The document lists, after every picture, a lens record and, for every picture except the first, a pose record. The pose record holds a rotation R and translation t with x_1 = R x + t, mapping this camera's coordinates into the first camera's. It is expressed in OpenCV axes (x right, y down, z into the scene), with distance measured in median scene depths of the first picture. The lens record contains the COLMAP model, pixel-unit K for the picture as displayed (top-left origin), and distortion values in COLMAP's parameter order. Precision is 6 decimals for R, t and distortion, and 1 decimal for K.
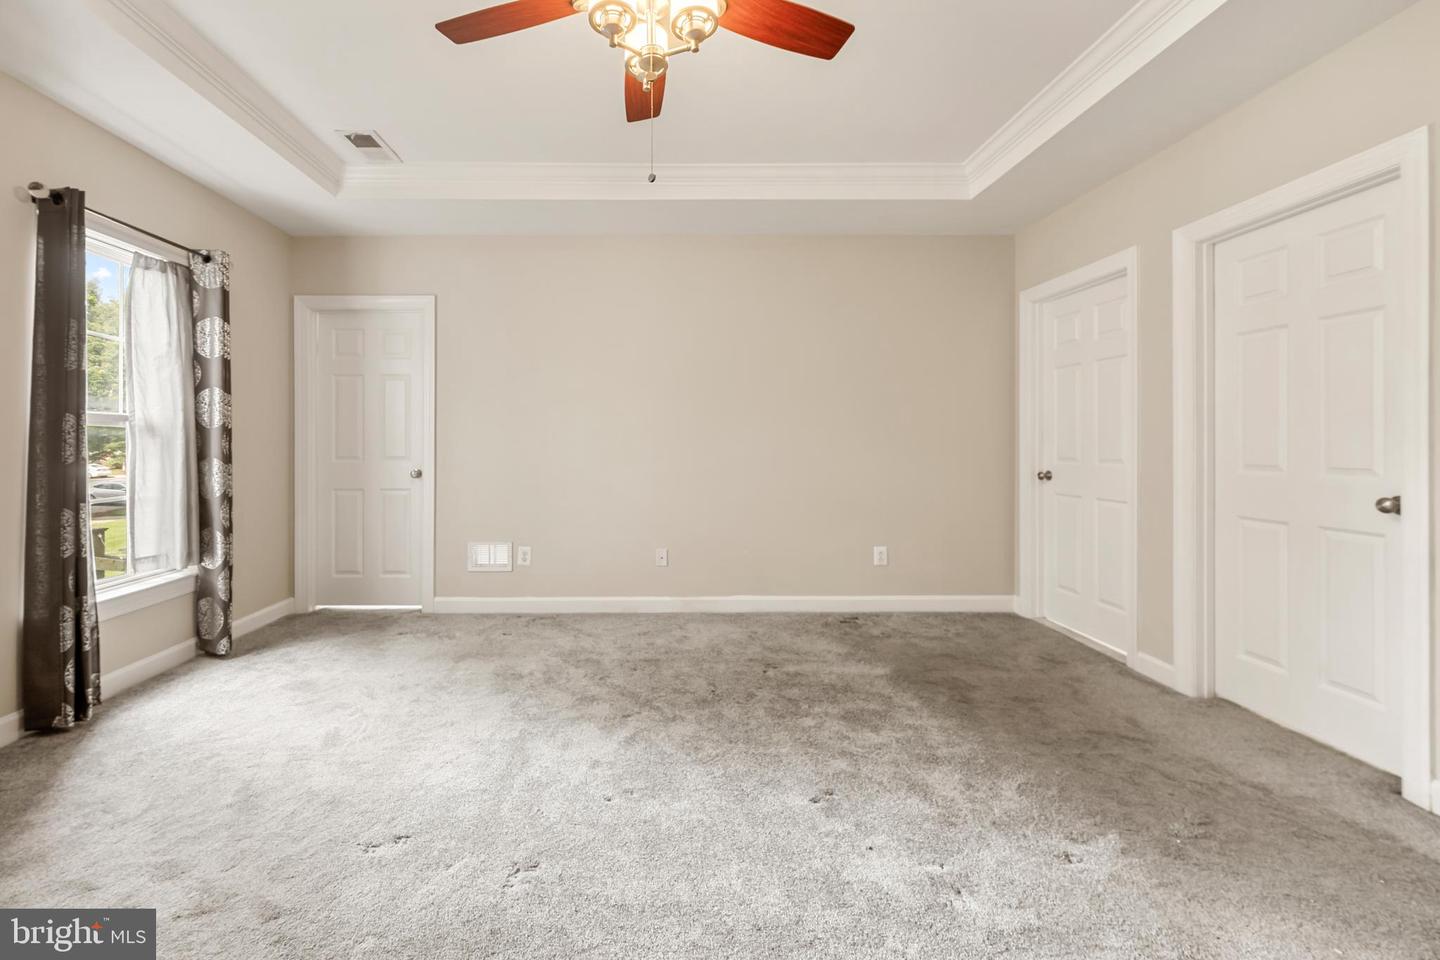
lens RADIAL K [[620.3, 0, 749.3], [0, 620.3, 447.0], [0, 0, 1]] dist [0.000407, -0.000045]
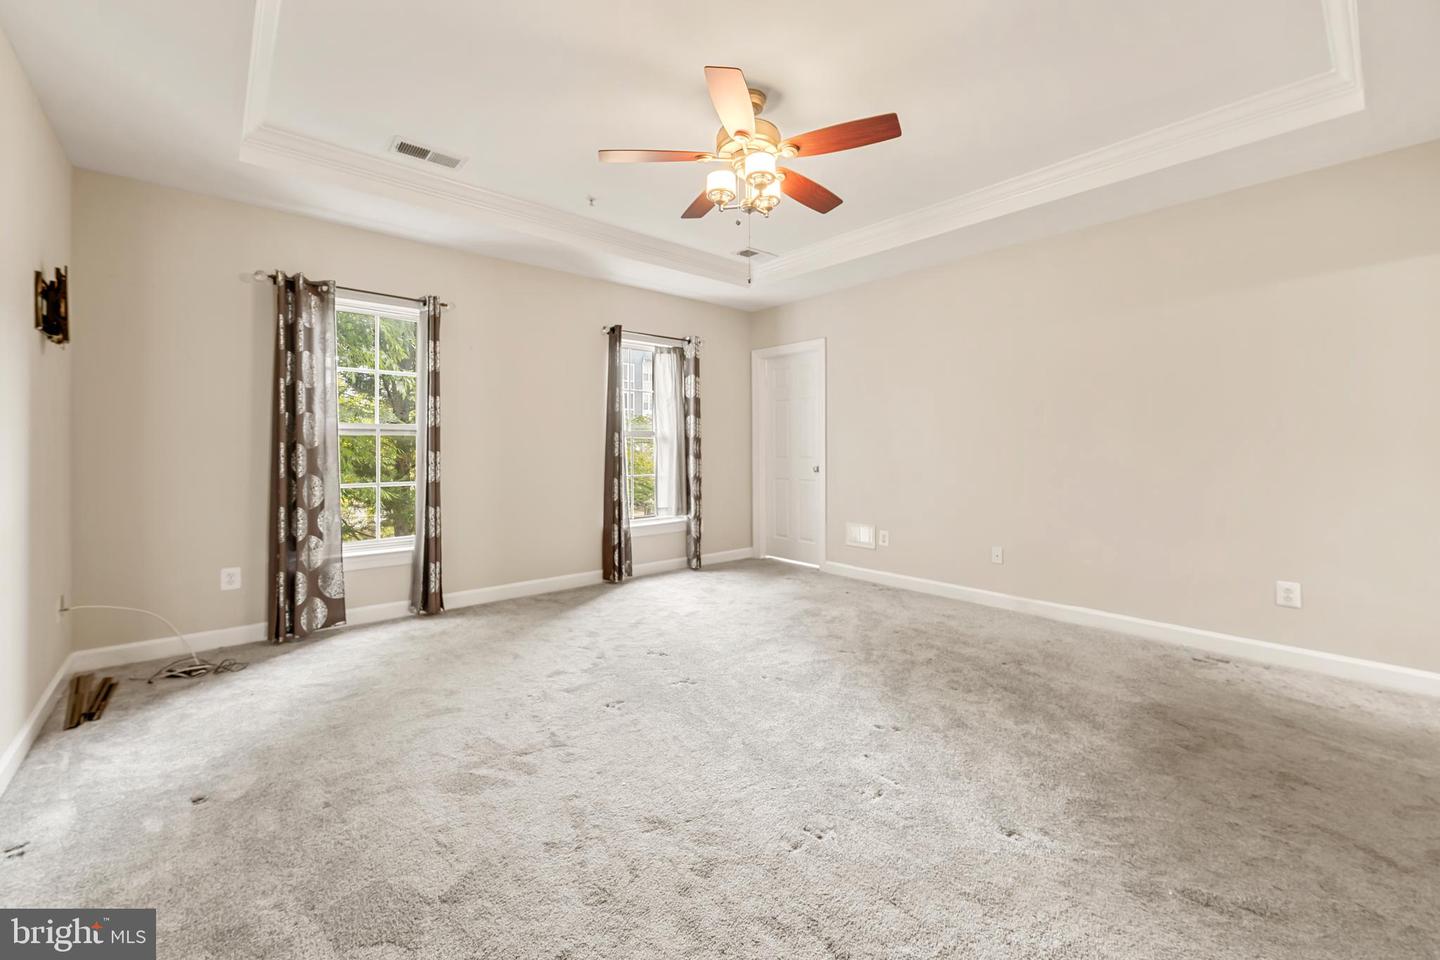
lens RADIAL K [[585.1, 0, 706.6], [0, 585.1, 453.4], [0, 0, 1]] dist [-0.000528, -0.000090]
pose [[0.641489, 0.009187, -0.767077, 0.444544], [-0.005742, 0.999958, 0.007174, 0.000779], [0.767111, -0.000197, 0.641515, -0.024490]]
